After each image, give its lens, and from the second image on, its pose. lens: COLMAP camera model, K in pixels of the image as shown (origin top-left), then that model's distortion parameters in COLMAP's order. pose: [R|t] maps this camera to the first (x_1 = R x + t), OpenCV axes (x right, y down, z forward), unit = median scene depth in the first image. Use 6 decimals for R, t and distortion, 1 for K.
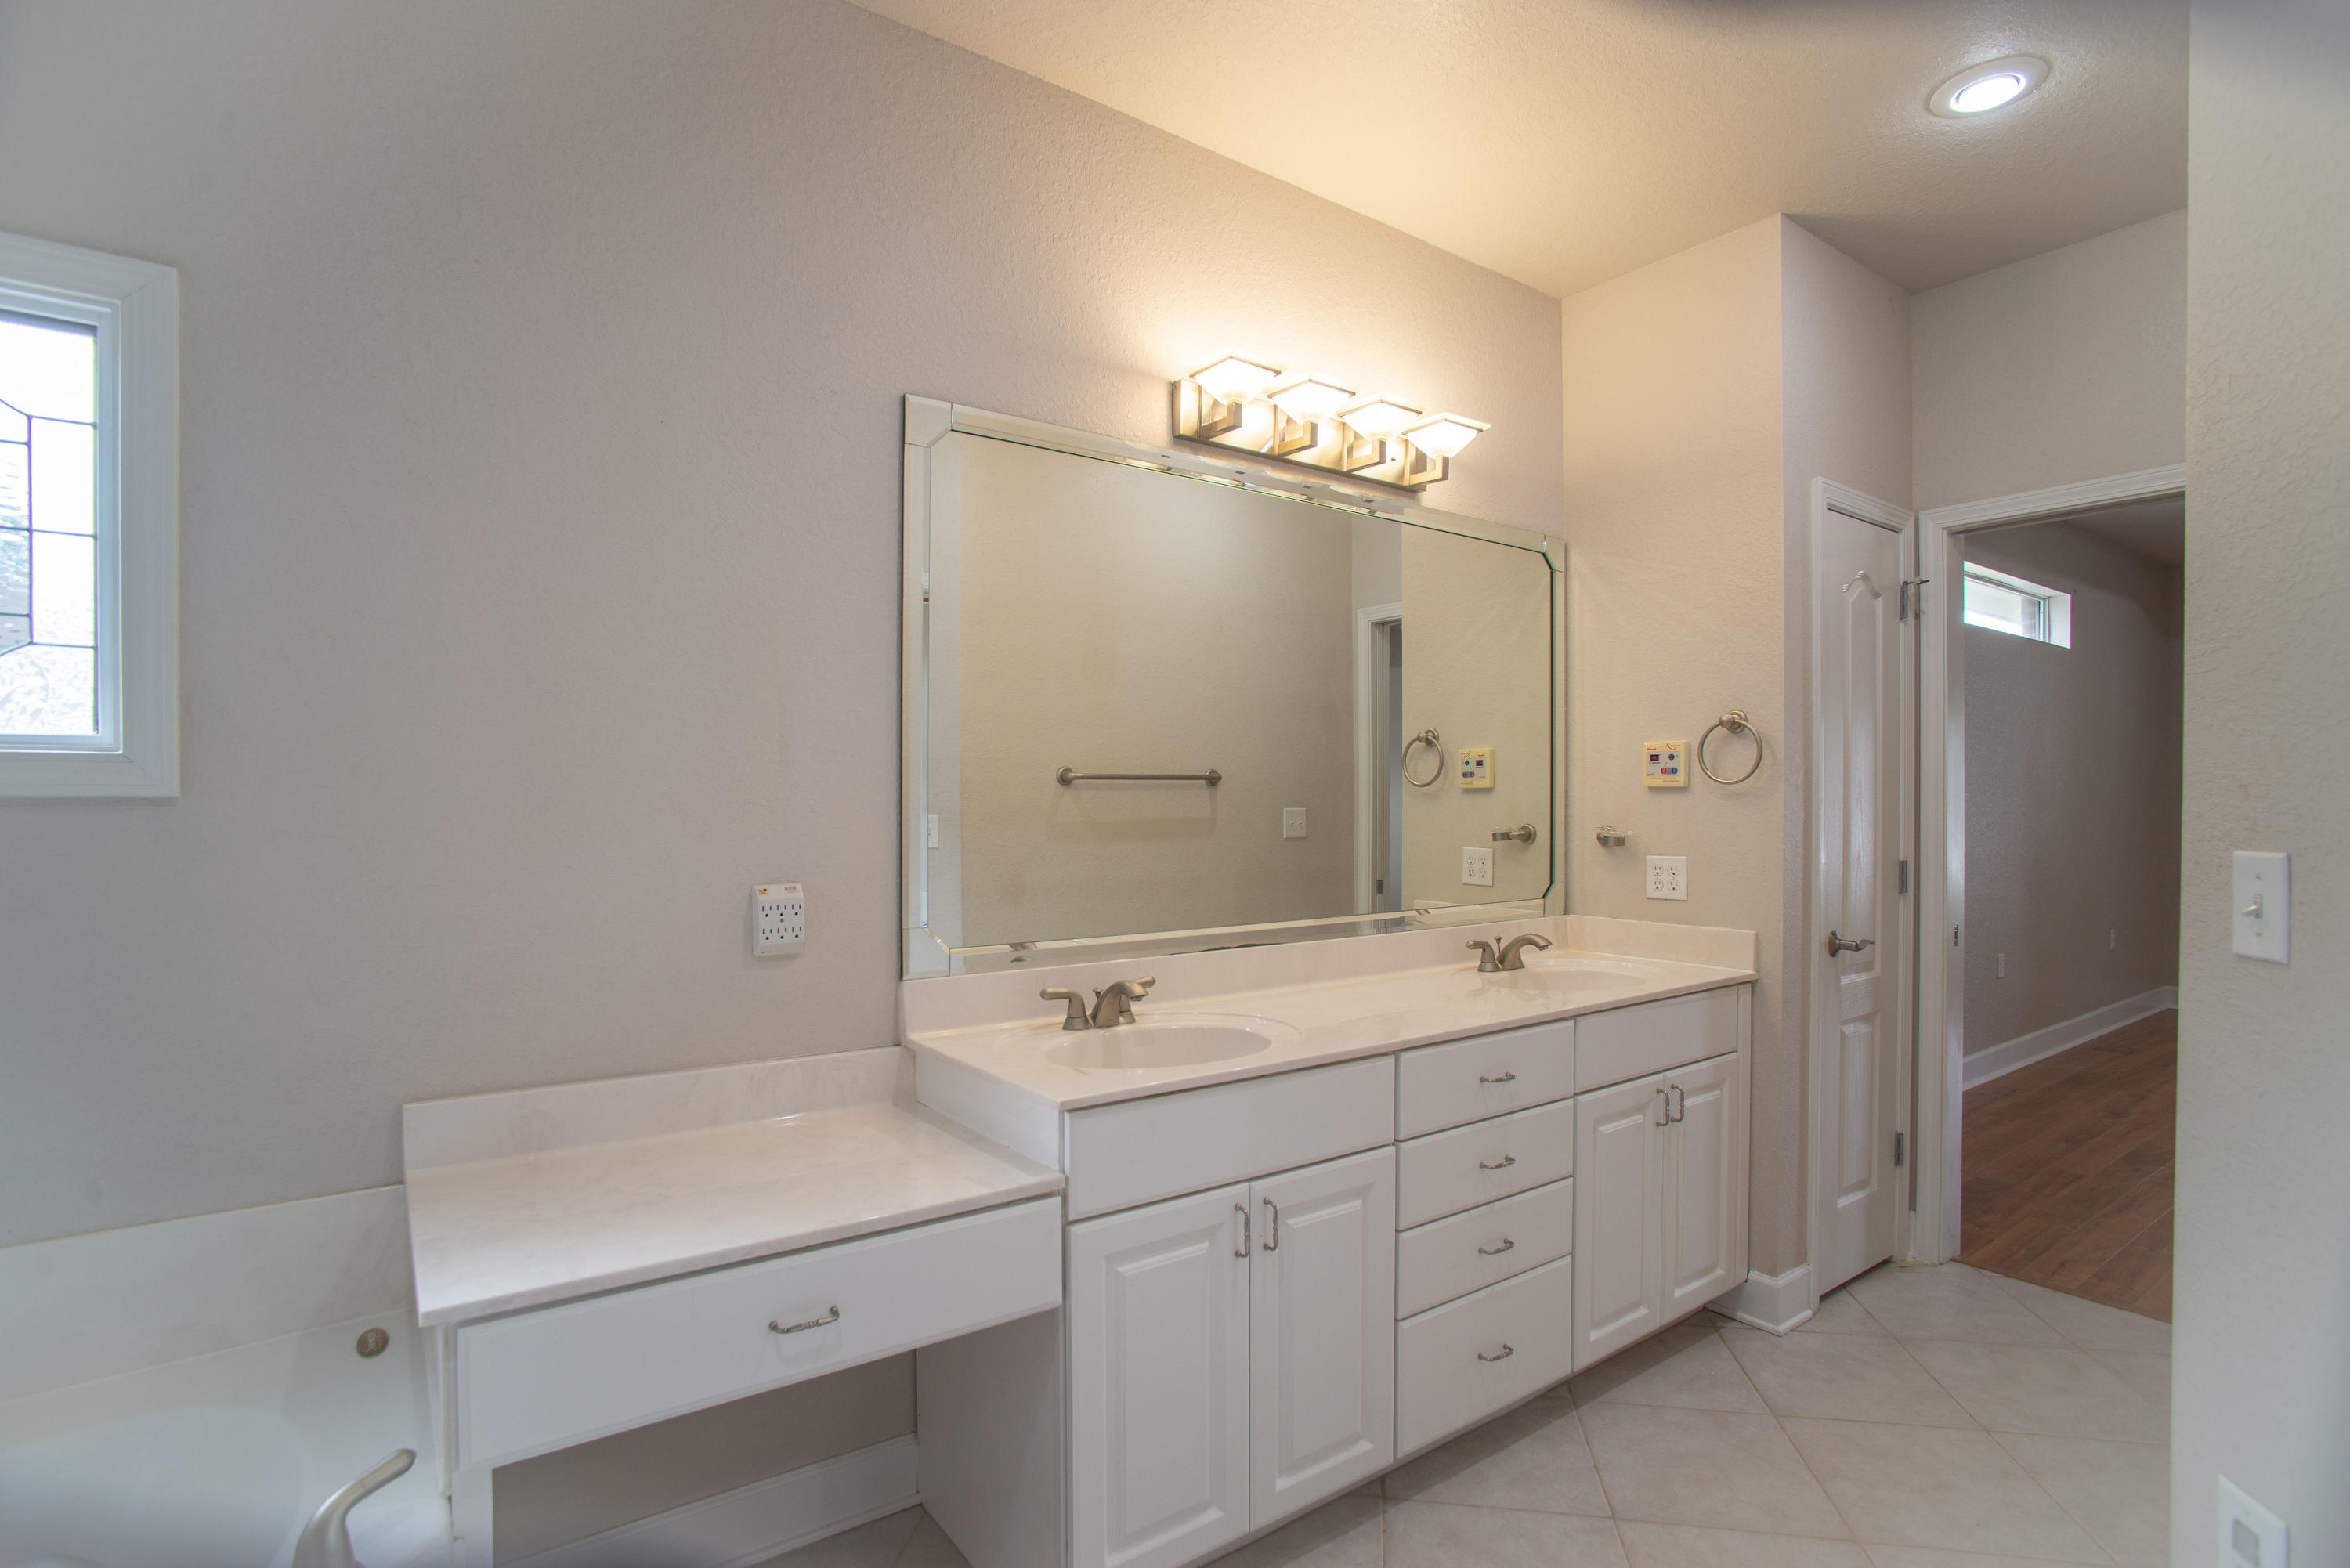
lens RADIAL K [[1129.3, 0, 1173.6], [0, 1129.3, 797.3], [0, 0, 1]] dist [-0.038300, 0.005852]
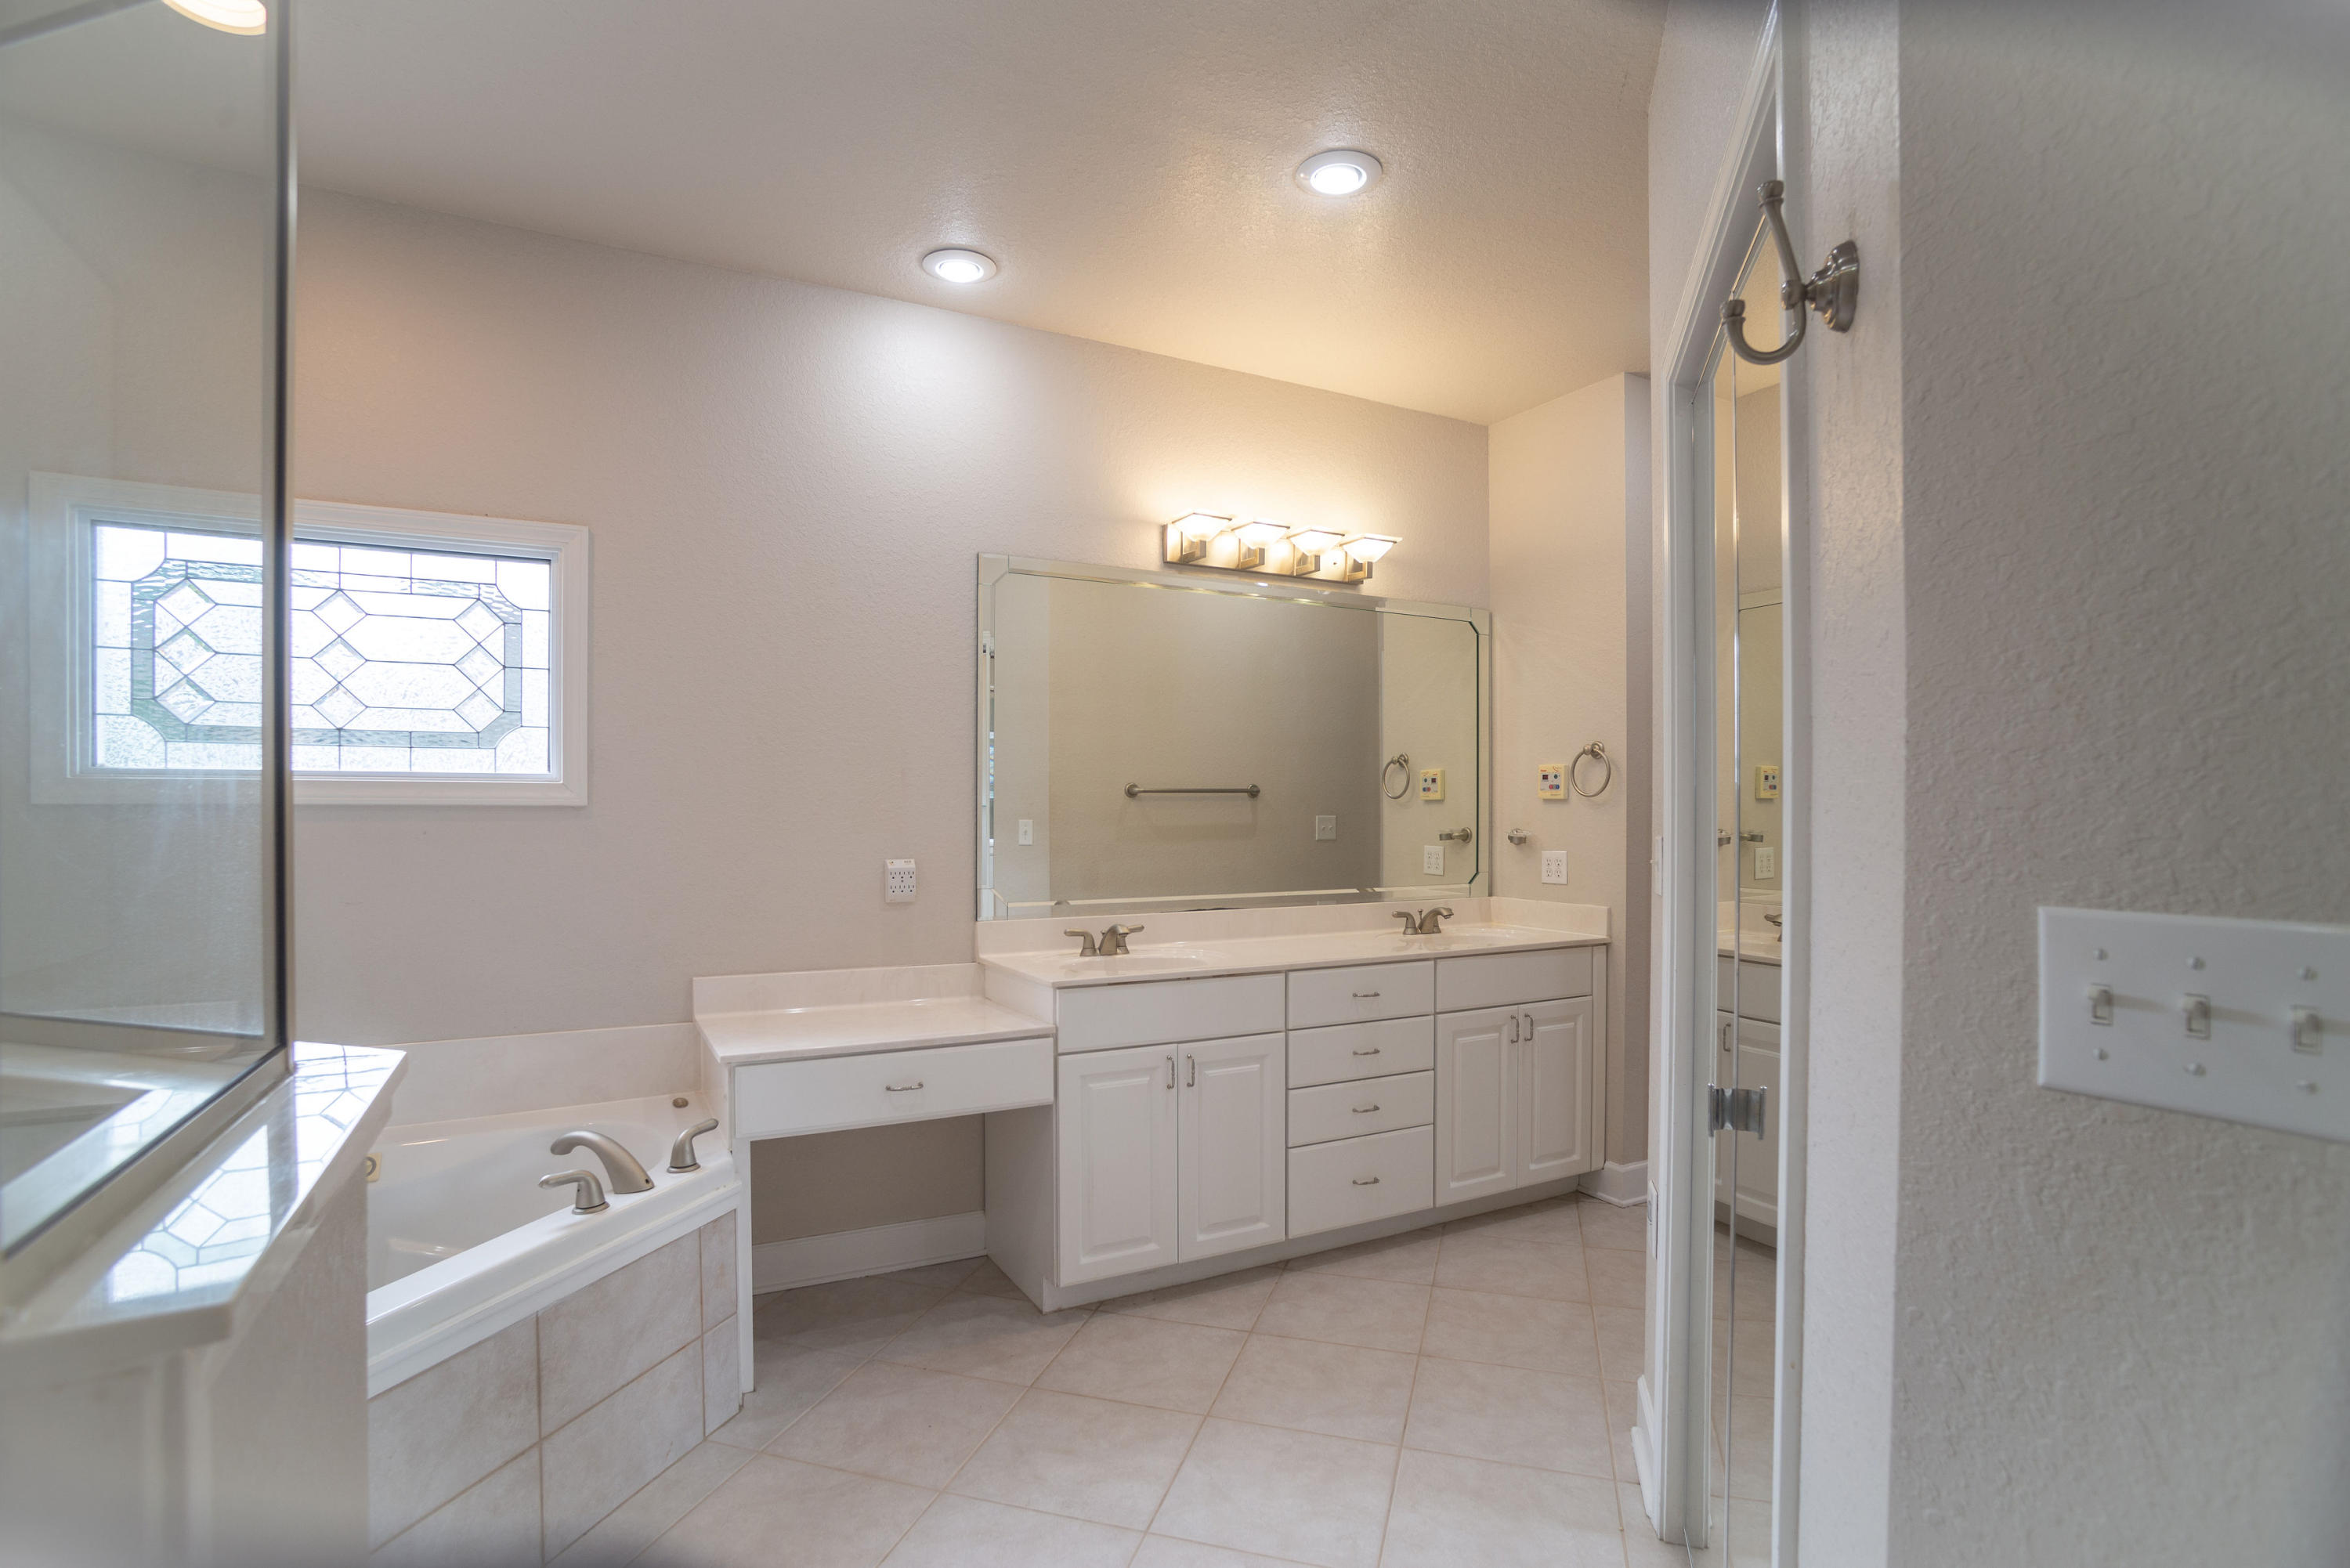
lens RADIAL K [[1129.3, 0, 1179.0], [0, 1129.3, 798.6], [0, 0, 1]] dist [-0.038300, 0.005852]
pose [[0.991802, 0.000165, -0.127785, 0.217659], [-0.001058, 0.999976, -0.006917, 0.000052], [0.127781, 0.006995, 0.991778, -0.483025]]
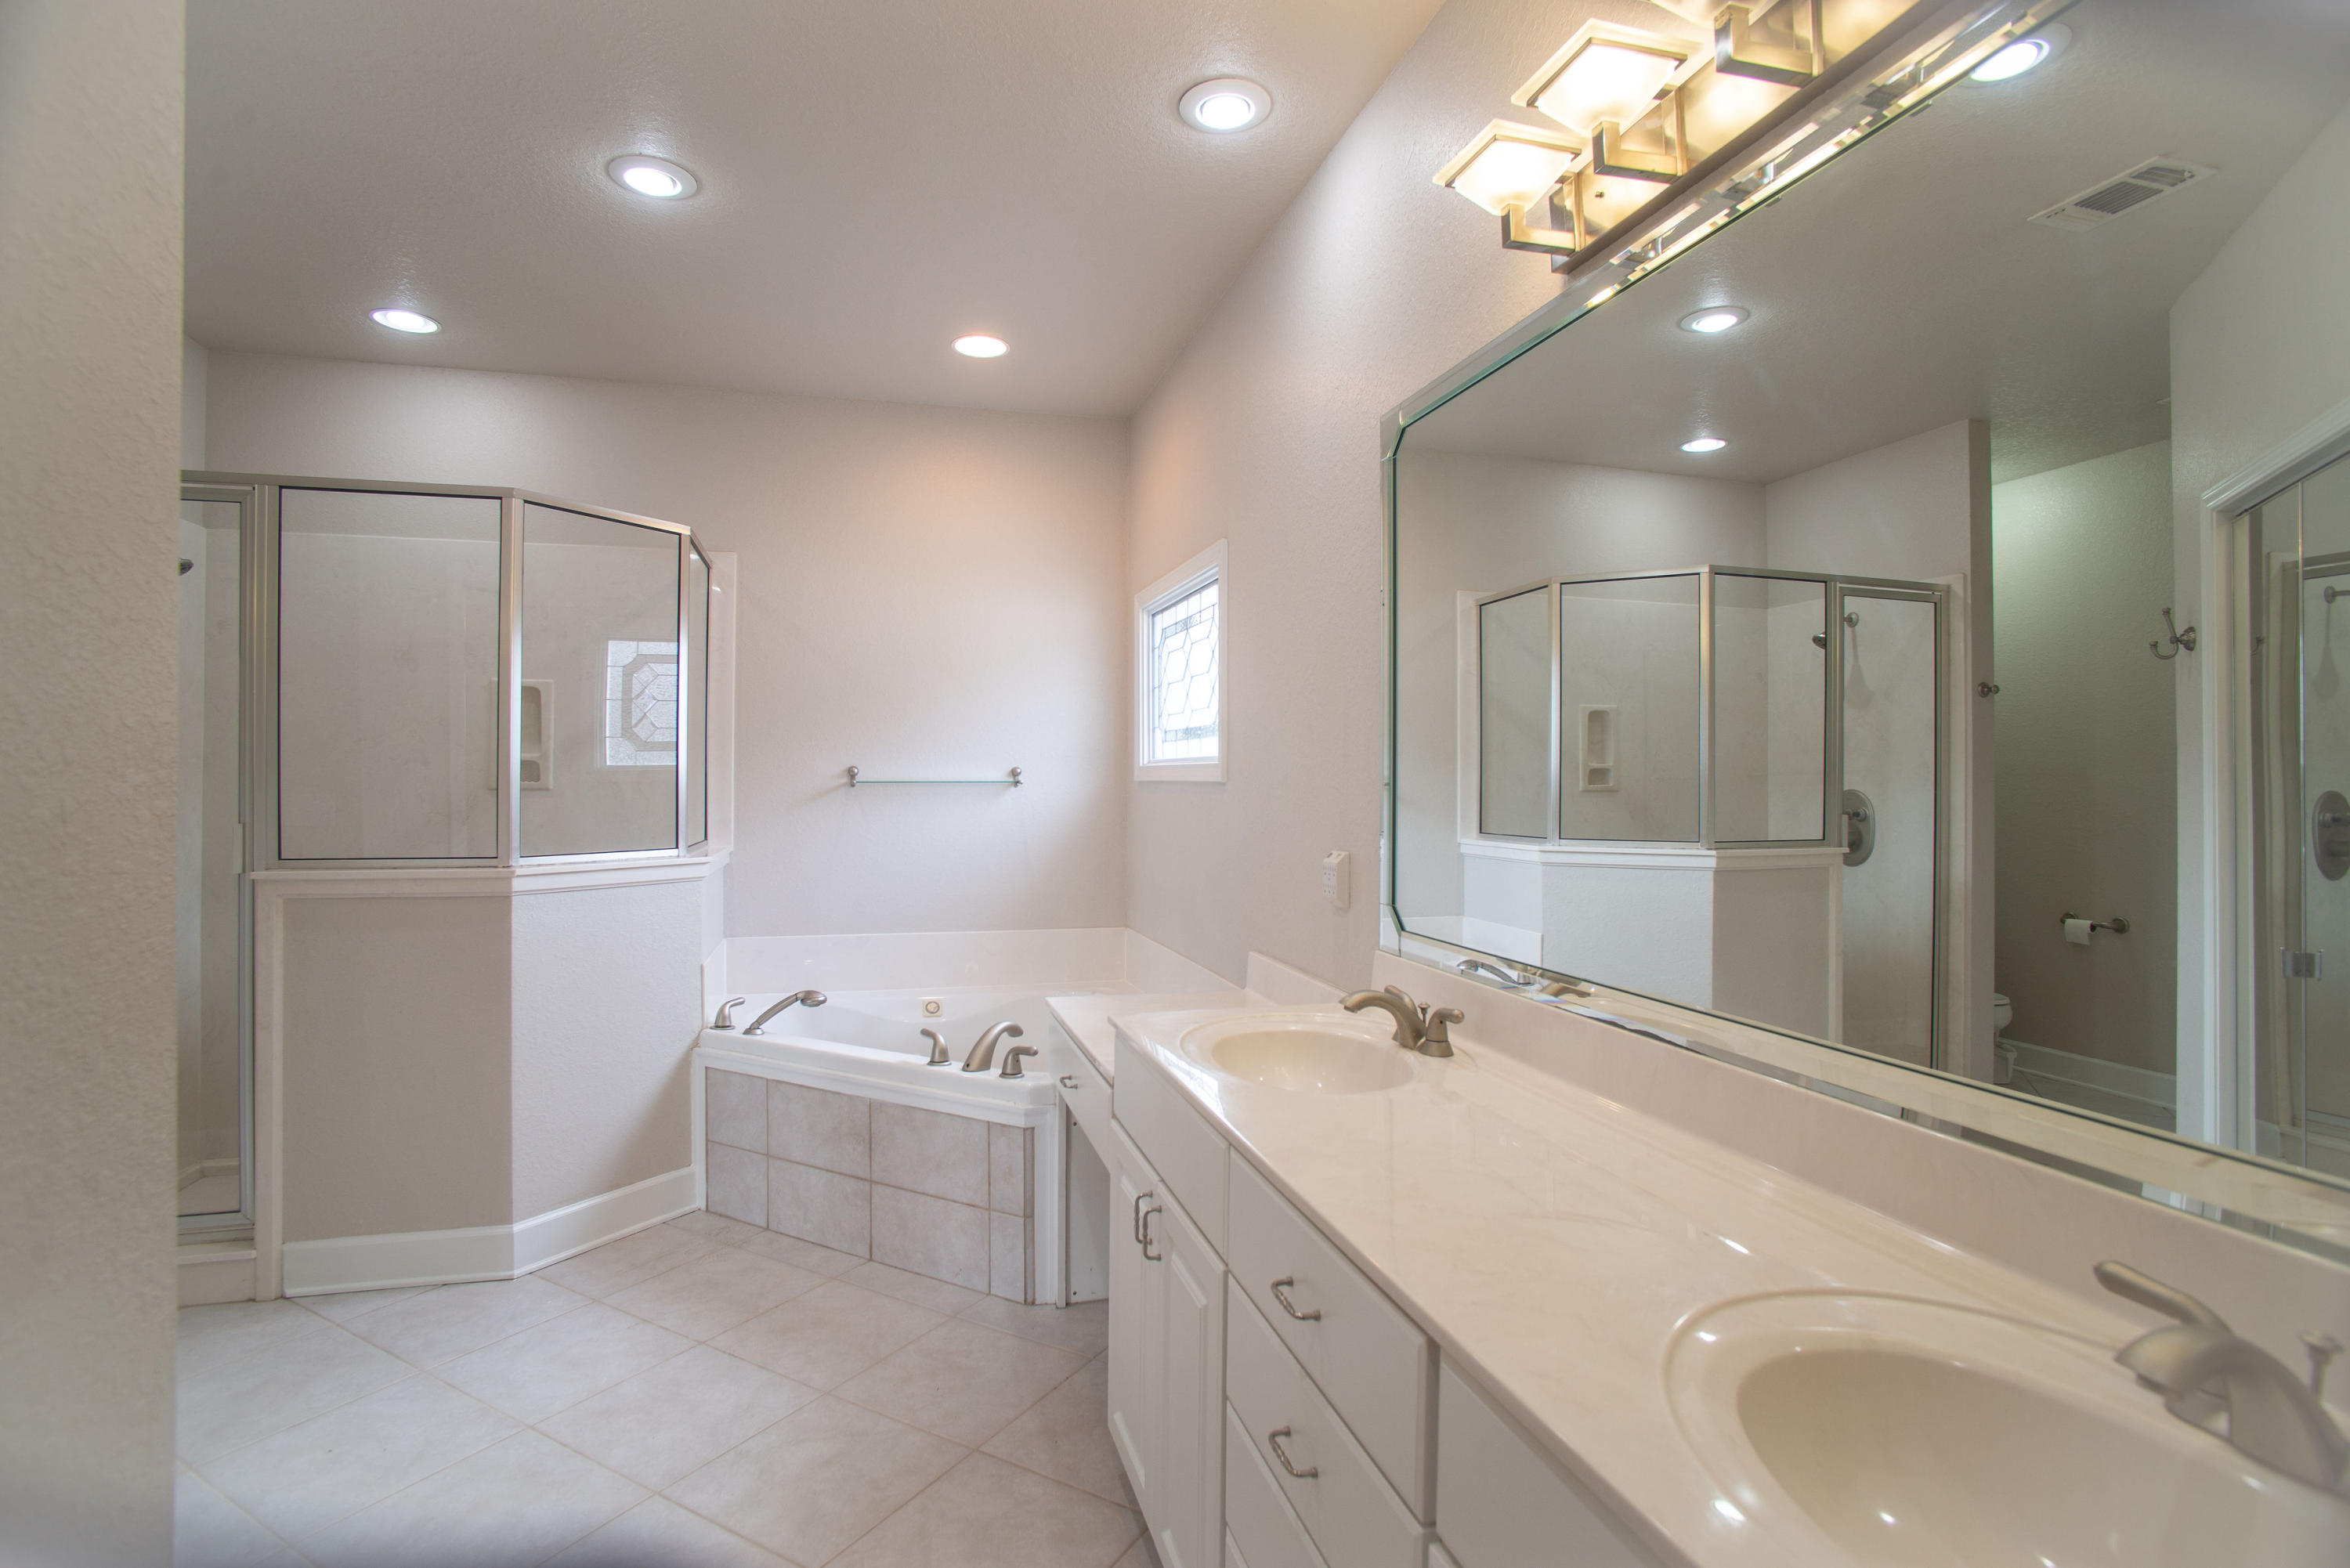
lens RADIAL K [[1131.7, 0, 1170.9], [0, 1131.7, 782.5], [0, 0, 1]] dist [-0.044509, 0.002382]
pose [[-0.342033, 0.001406, -0.939687, 0.753704], [-0.006425, 0.999972, 0.003835, -0.004874], [0.939666, 0.007349, -0.342015, 1.027043]]
